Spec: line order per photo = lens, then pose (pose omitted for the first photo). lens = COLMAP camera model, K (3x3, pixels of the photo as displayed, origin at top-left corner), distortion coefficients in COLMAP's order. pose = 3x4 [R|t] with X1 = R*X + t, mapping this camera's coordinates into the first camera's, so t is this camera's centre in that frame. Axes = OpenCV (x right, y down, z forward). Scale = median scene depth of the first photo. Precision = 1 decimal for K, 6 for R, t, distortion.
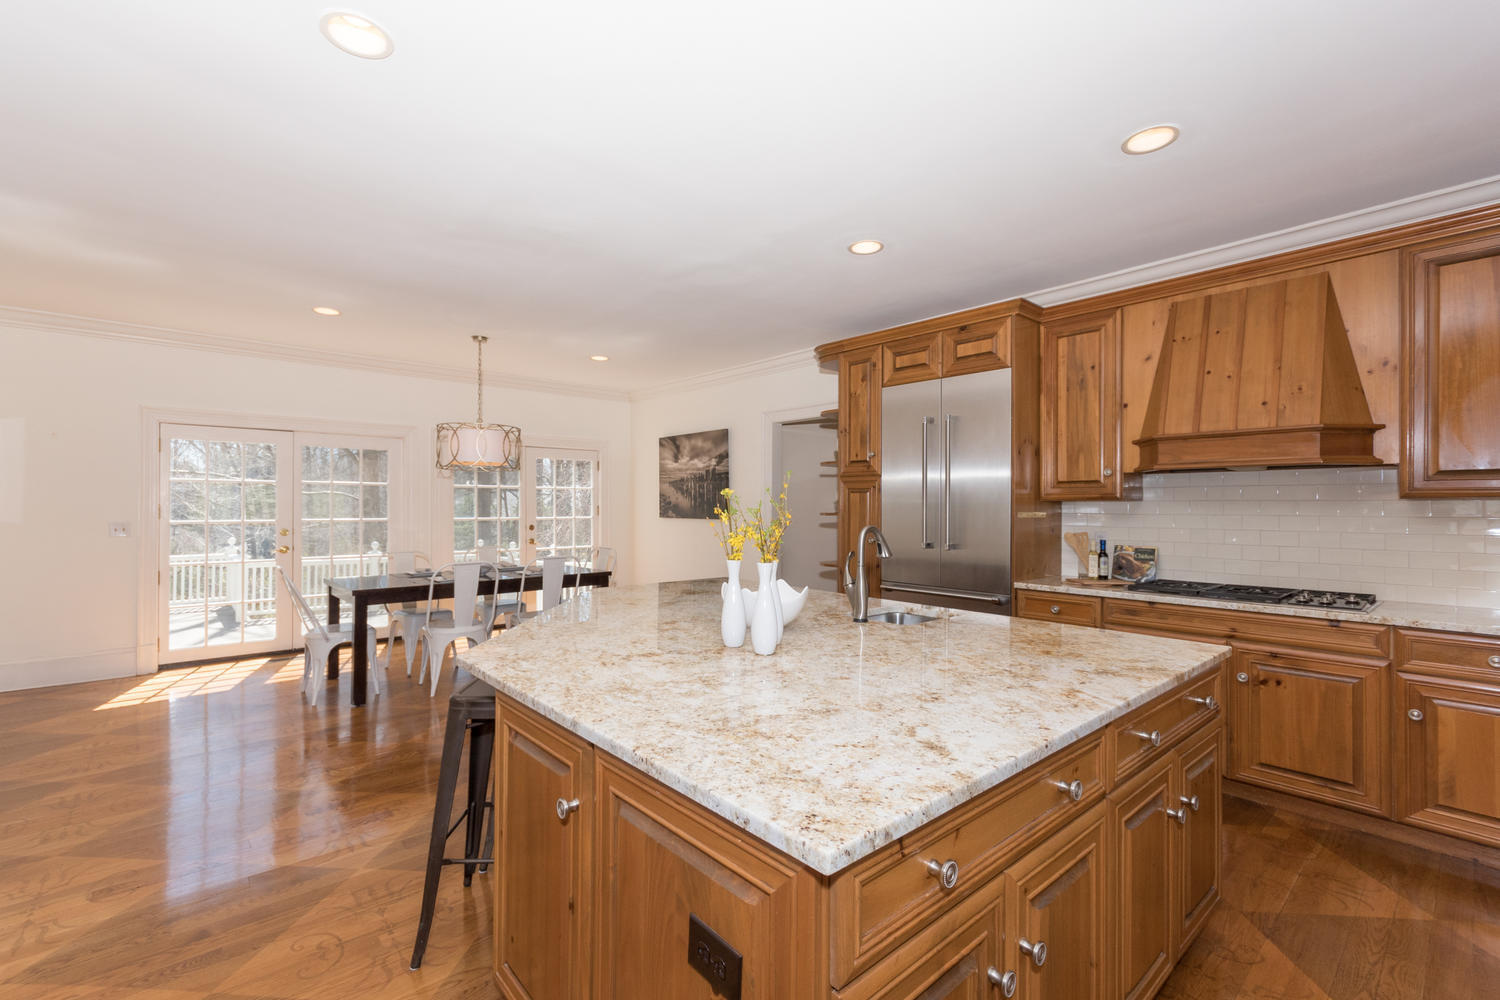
lens RADIAL K [[659.7, 0, 750.0], [0, 659.7, 500.0], [0, 0, 1]] dist [0.000192, -0.000021]
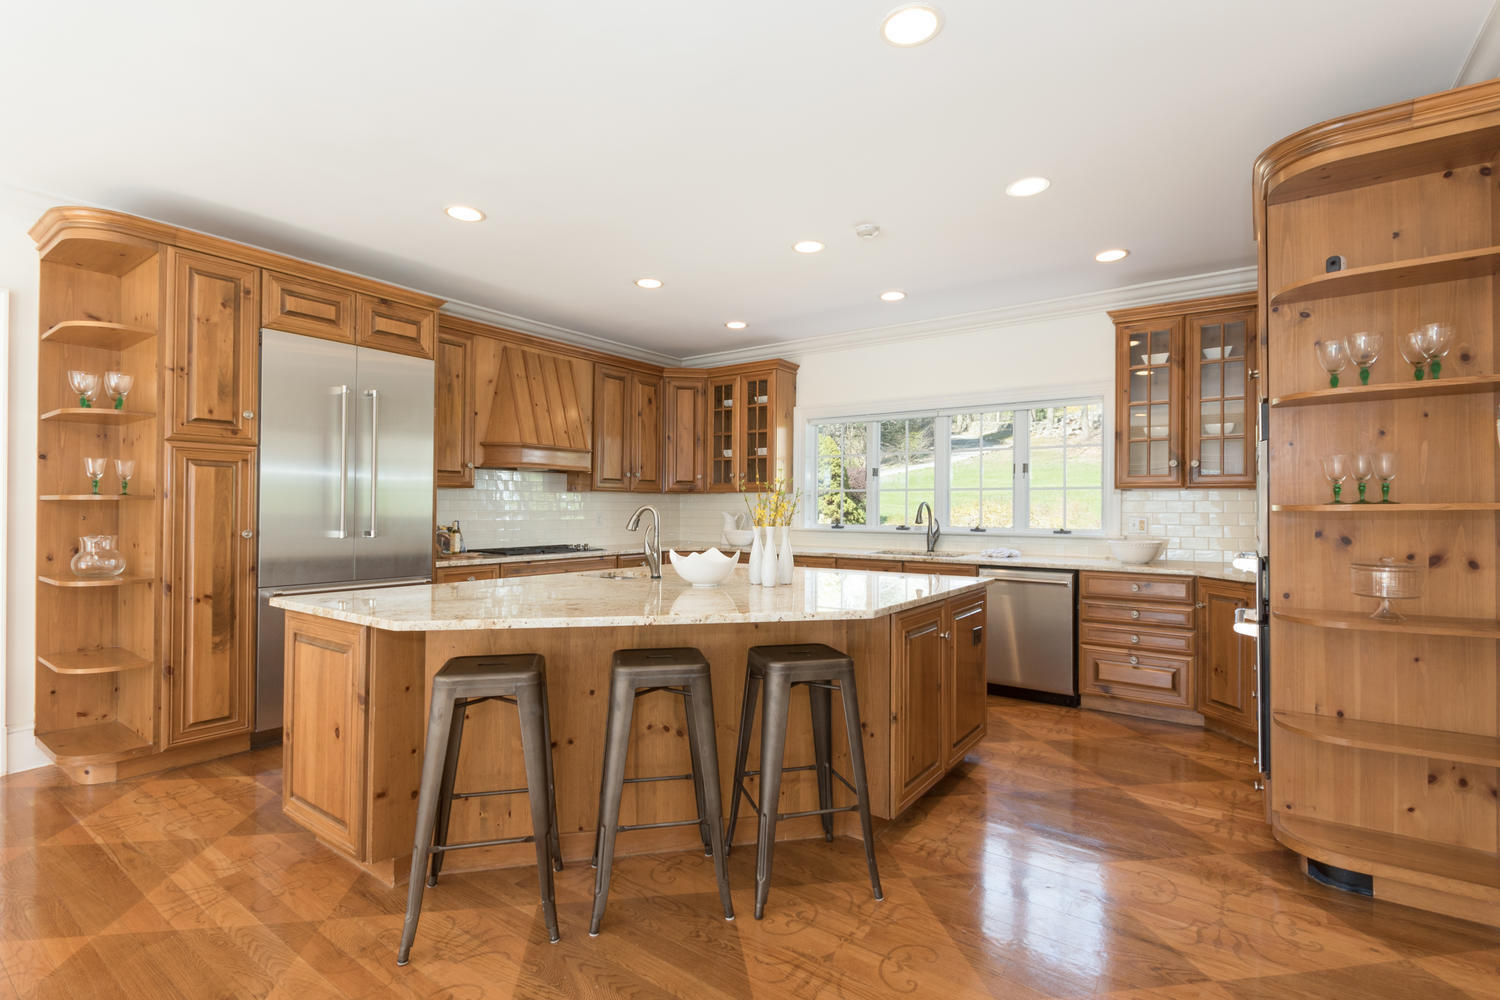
lens RADIAL K [[685.0, 0, 750.0], [0, 685.0, 500.0], [0, 0, 1]] dist [0.000712, -0.000001]
pose [[-0.224953, 0.007858, 0.974338, -0.787670], [-0.014758, 0.999825, -0.011471, 0.028479], [-0.974258, -0.016960, -0.224798, 0.744580]]
